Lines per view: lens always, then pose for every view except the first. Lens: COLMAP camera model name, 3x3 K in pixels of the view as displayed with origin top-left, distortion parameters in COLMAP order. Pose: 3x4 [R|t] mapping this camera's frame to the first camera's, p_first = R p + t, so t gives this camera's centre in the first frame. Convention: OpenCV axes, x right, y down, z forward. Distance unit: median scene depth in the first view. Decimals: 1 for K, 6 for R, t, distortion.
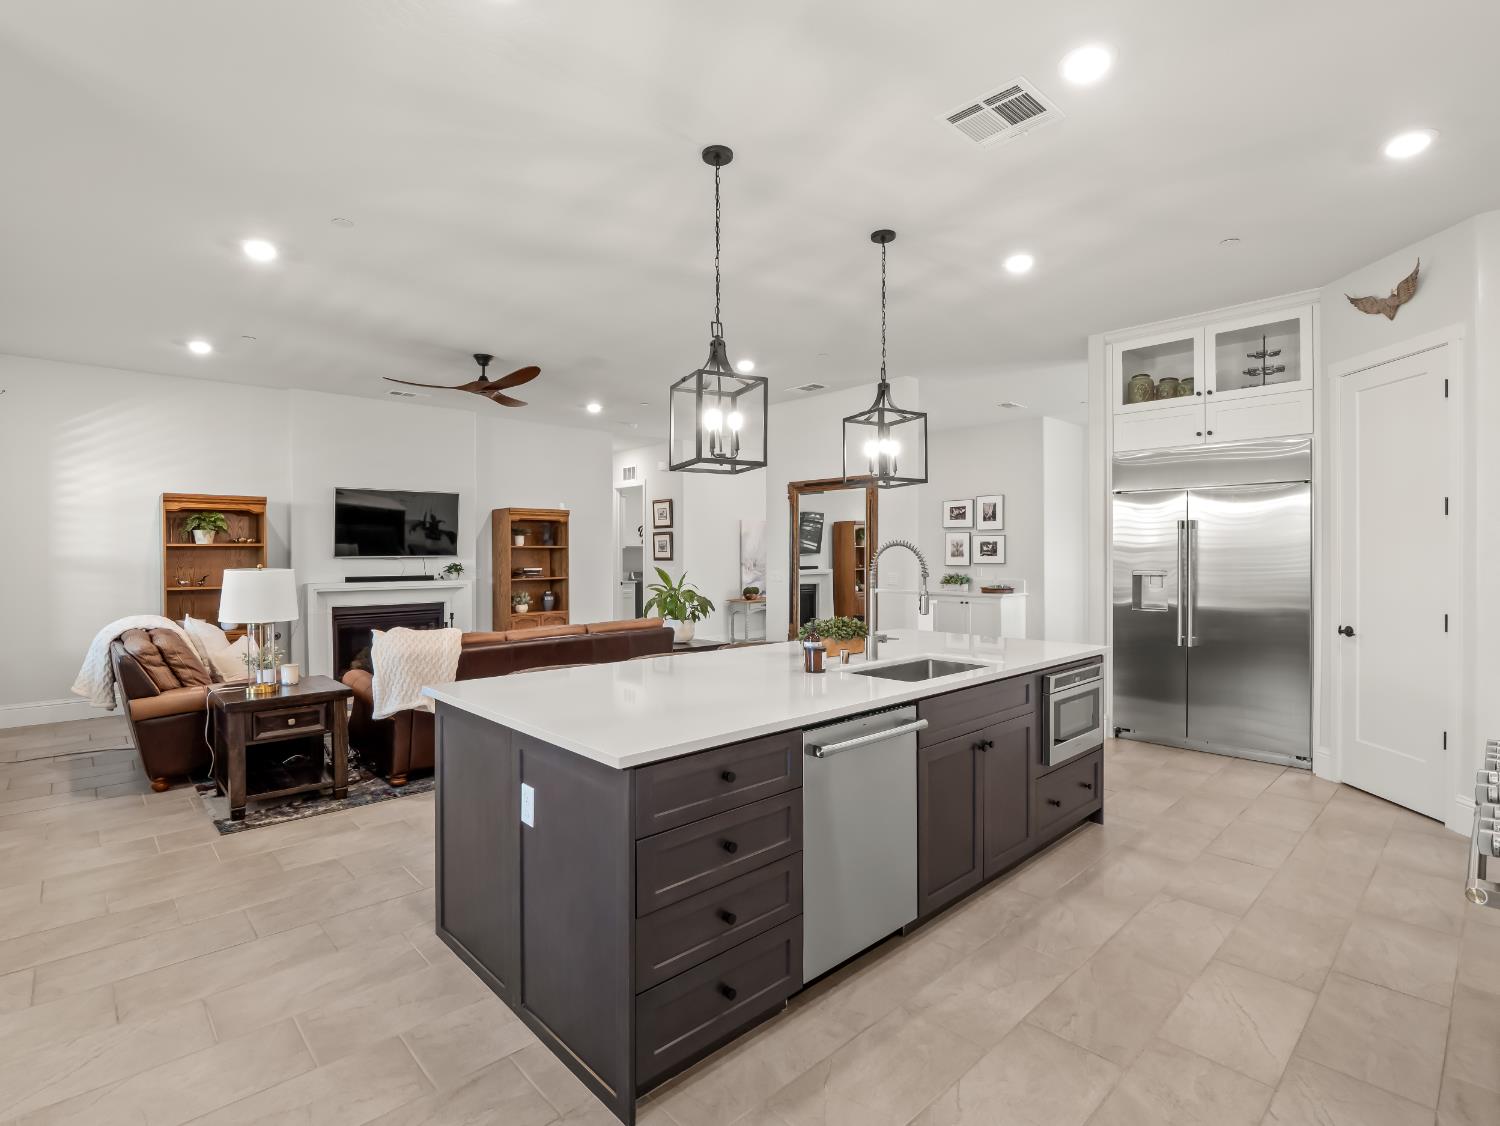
lens RADIAL K [[732.4, 0, 742.4], [0, 732.4, 559.7], [0, 0, 1]] dist [-0.019851, -0.001137]
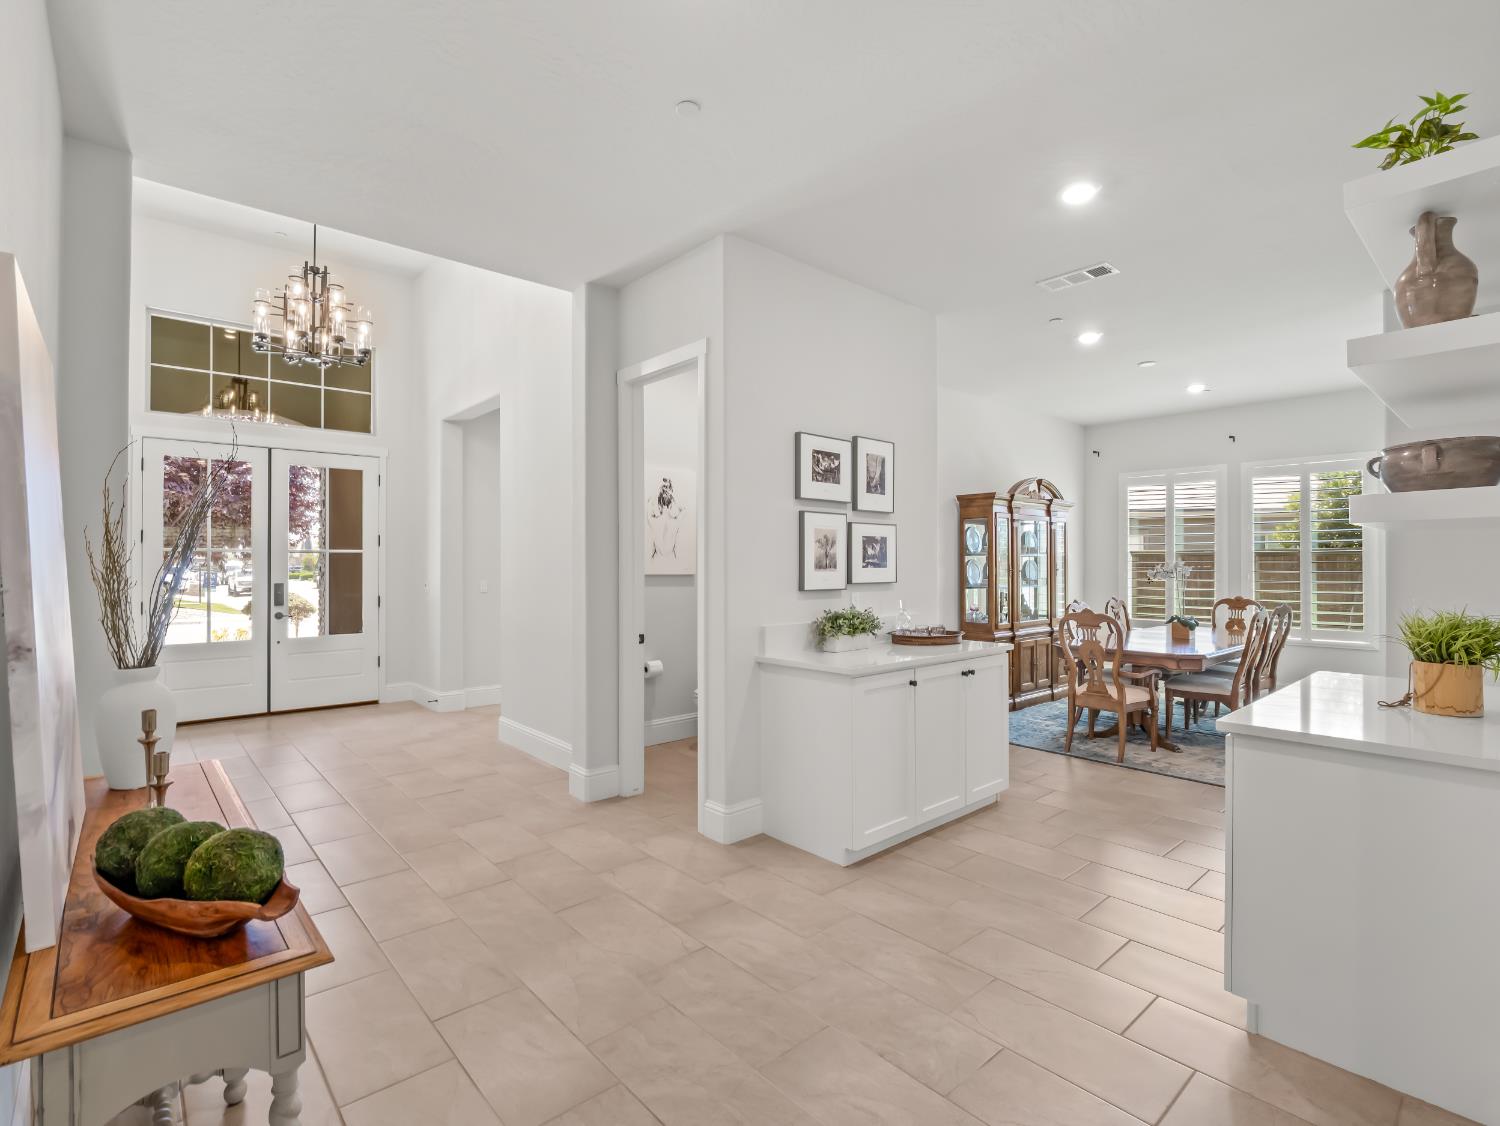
lens RADIAL K [[724.6, 0, 746.3], [0, 724.6, 566.9], [0, 0, 1]] dist [-0.002075, -0.015577]
pose [[0.020680, -0.003169, 0.999781, -0.246415], [0.006921, 0.999971, 0.003026, -0.013785], [-0.999762, 0.006857, 0.020701, 1.995746]]
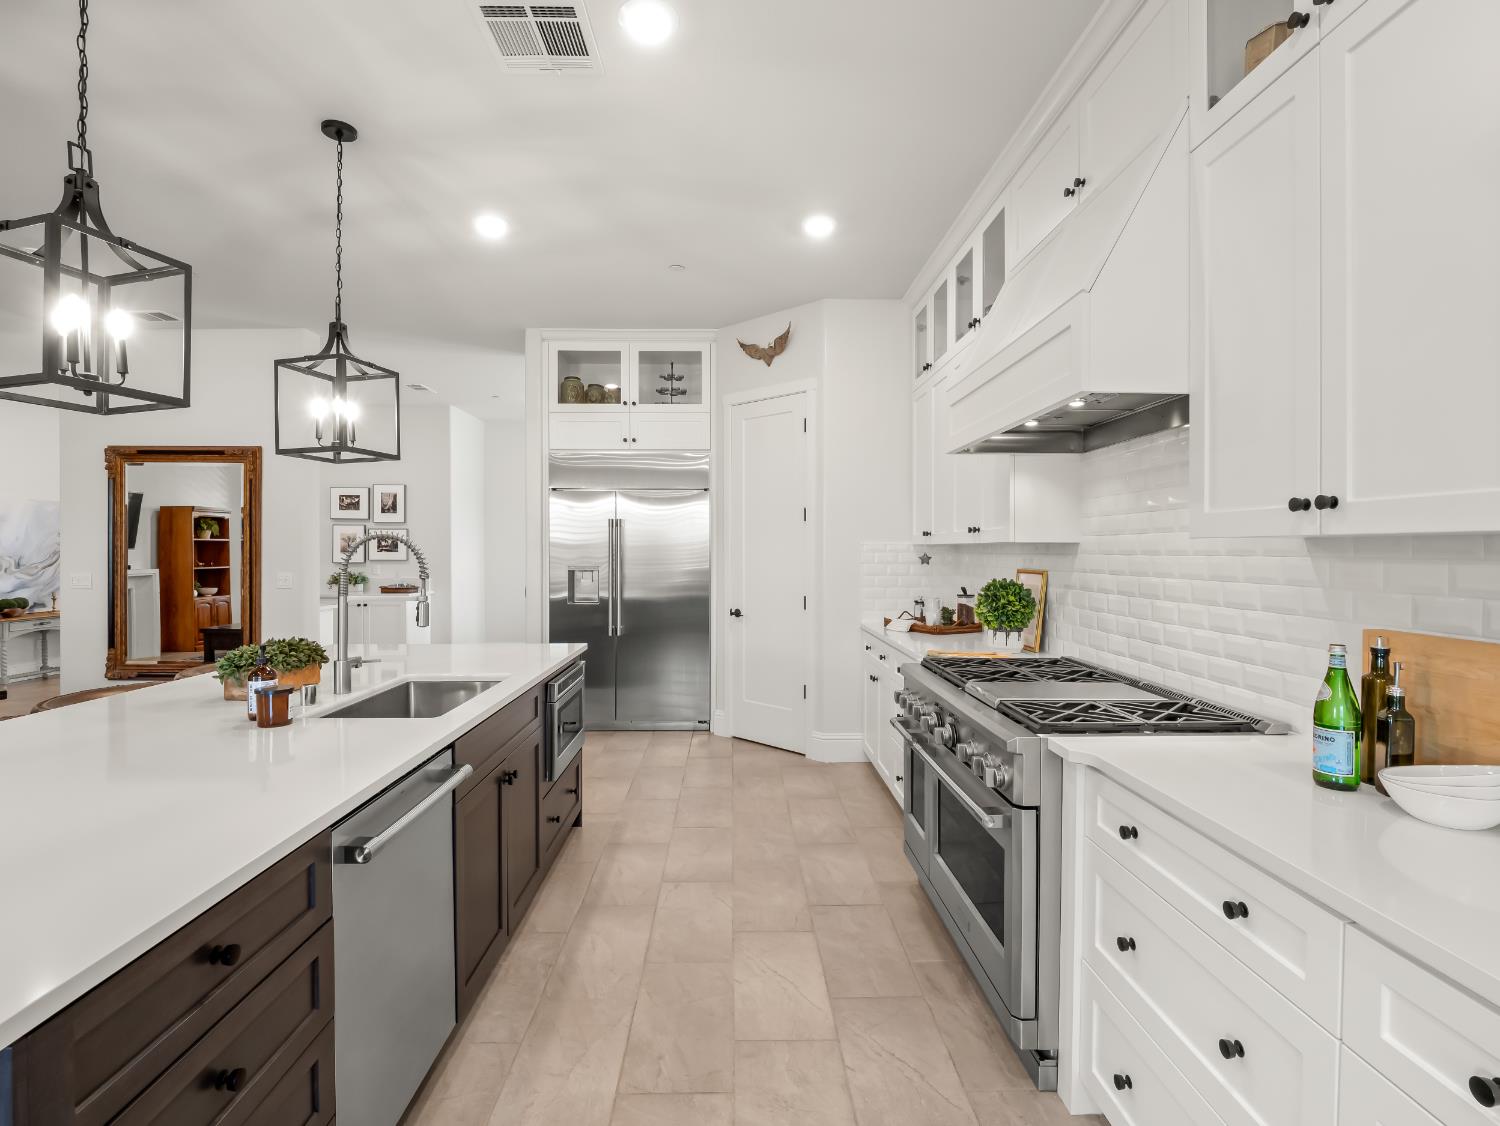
lens RADIAL K [[726.2, 0, 747.8], [0, 726.2, 554.3], [0, 0, 1]] dist [-0.016118, 0.000085]
pose [[0.665128, -0.001279, 0.746729, -0.062852], [0.002577, 0.999997, -0.000582, -0.000623], [-0.746725, 0.002311, 0.665129, 0.140203]]
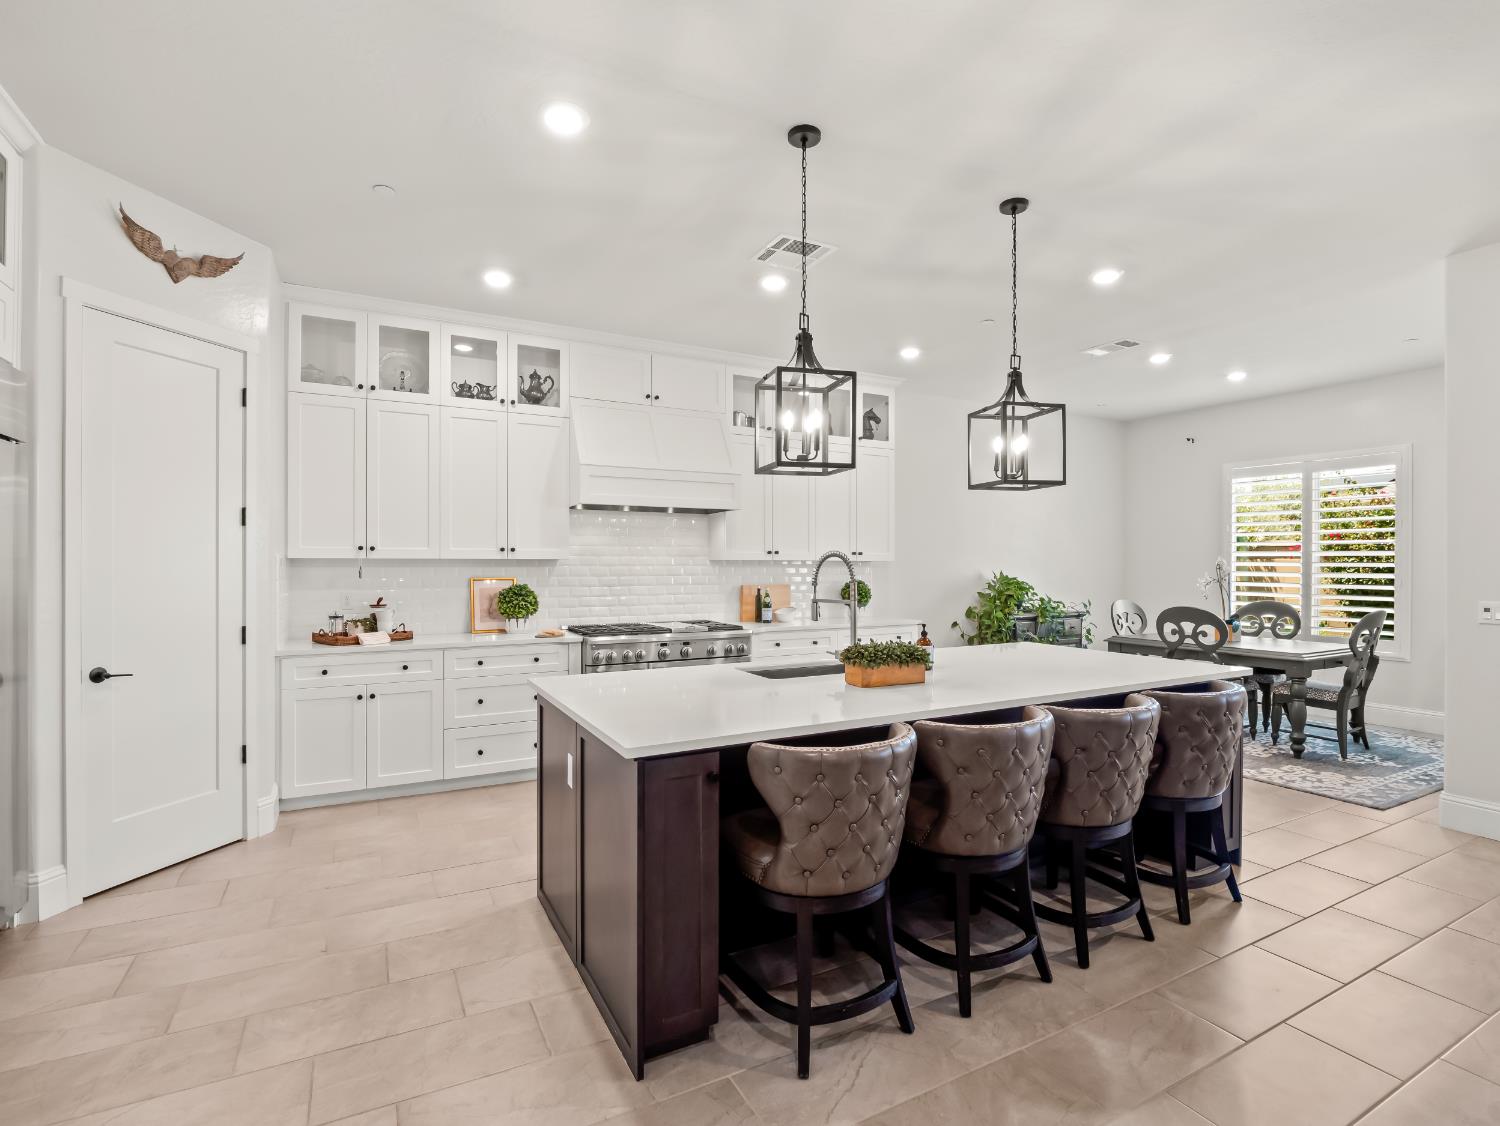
lens RADIAL K [[724.6, 0, 746.3], [0, 724.6, 566.9], [0, 0, 1]] dist [-0.002075, -0.015577]
pose [[-0.967674, -0.000430, 0.252204, 0.047427], [0.002457, 0.999935, 0.011132, -0.011275], [-0.252193, 0.011392, -0.967610, 1.310510]]
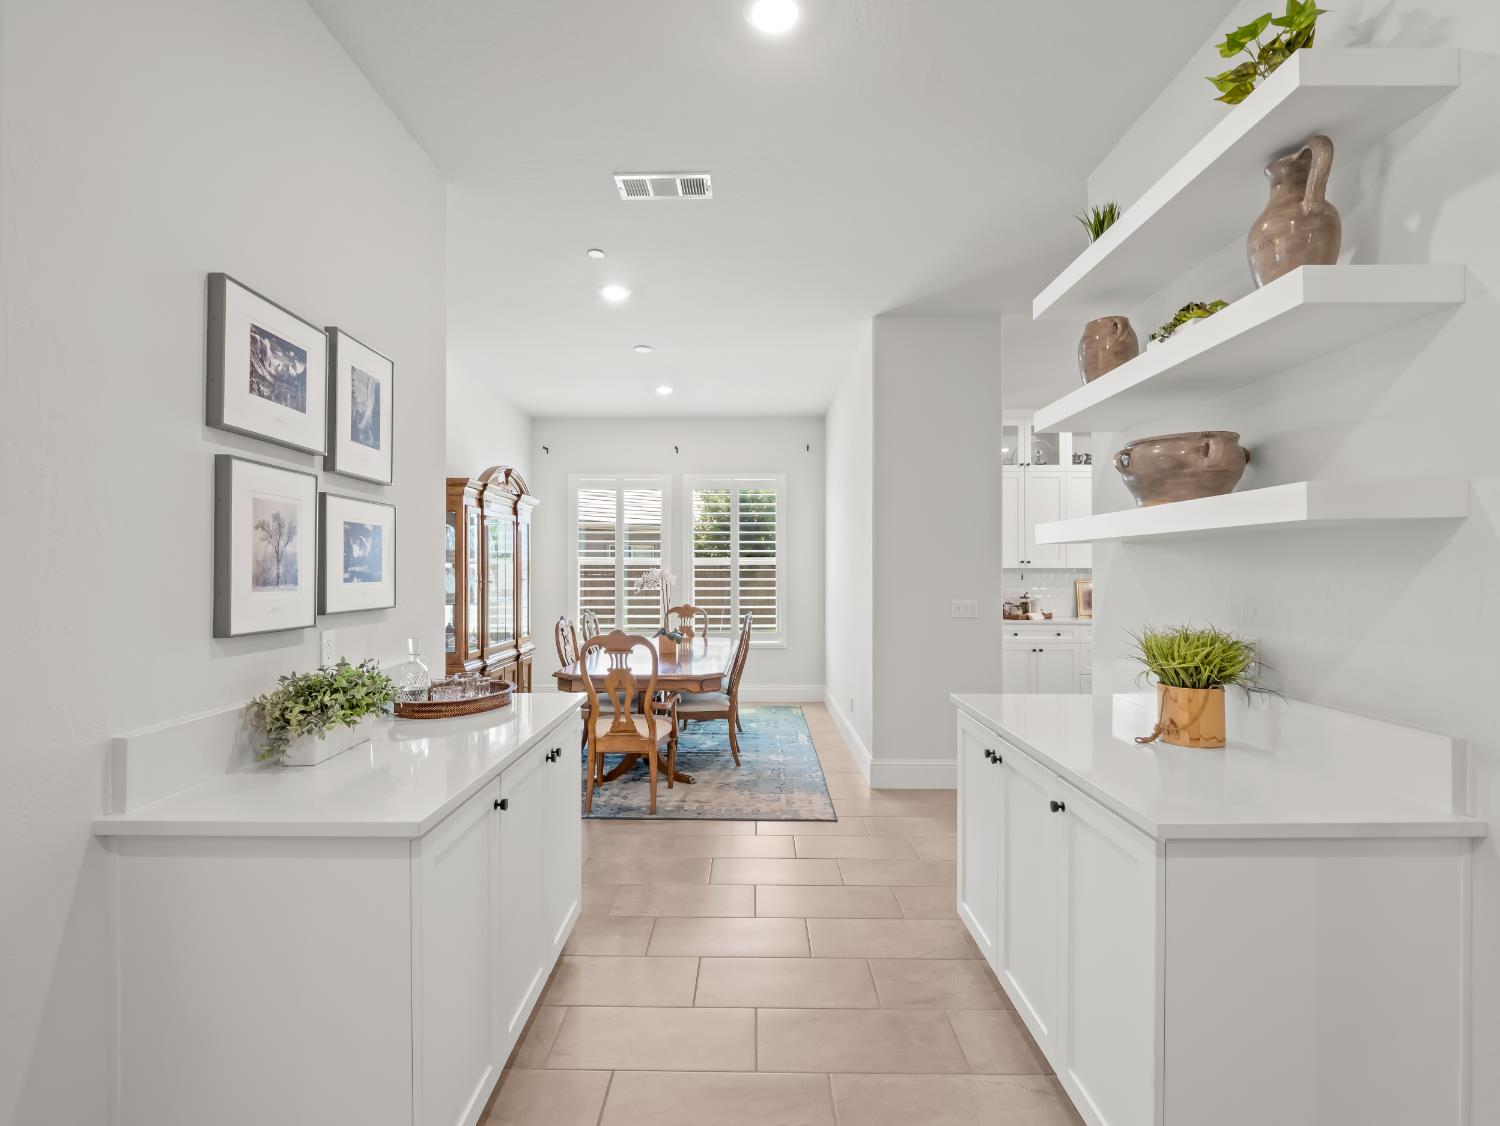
lens RADIAL K [[724.6, 0, 746.3], [0, 724.6, 566.9], [0, 0, 1]] dist [-0.002075, -0.015577]
pose [[-0.729148, 0.005302, 0.684336, 0.125023], [0.005396, 0.999983, -0.001998, -0.016485], [-0.684335, 0.002236, -0.729164, 2.031572]]
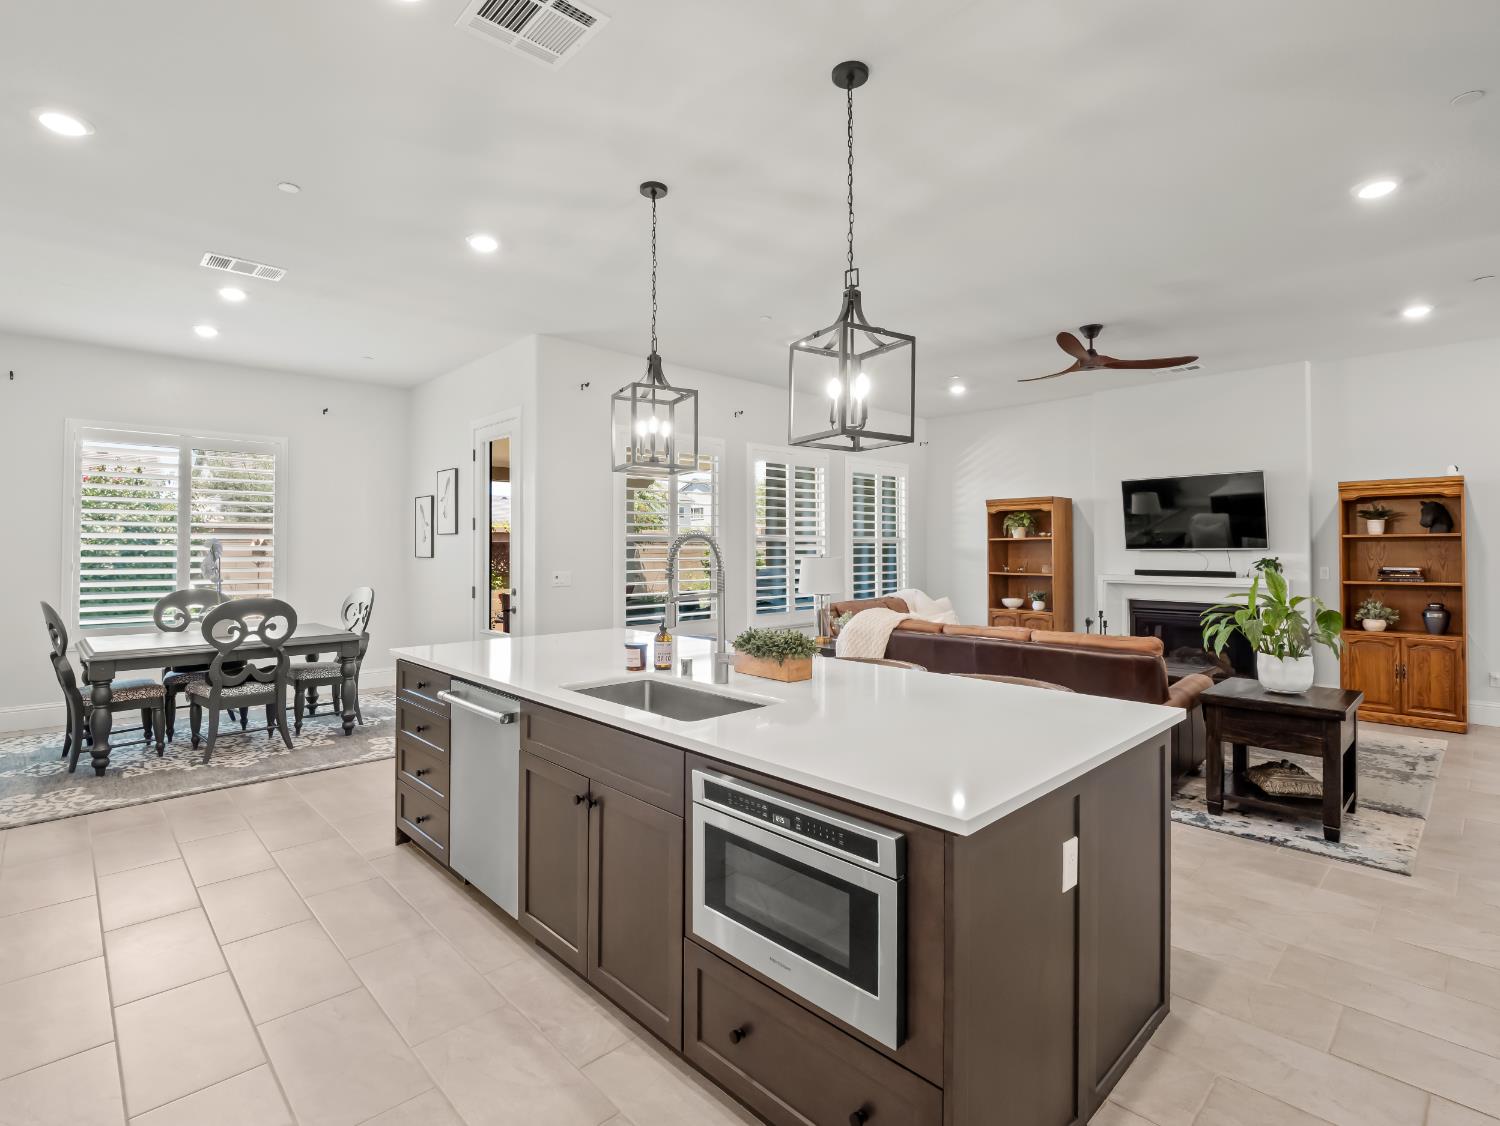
lens RADIAL K [[726.0, 0, 743.8], [0, 726.0, 542.4], [0, 0, 1]] dist [-0.003530, -0.000771]
pose [[0.024252, -0.004573, -0.999695, 0.644947], [-0.006482, 0.999968, -0.004731, -0.007924], [0.999685, 0.006595, 0.024221, 0.670981]]
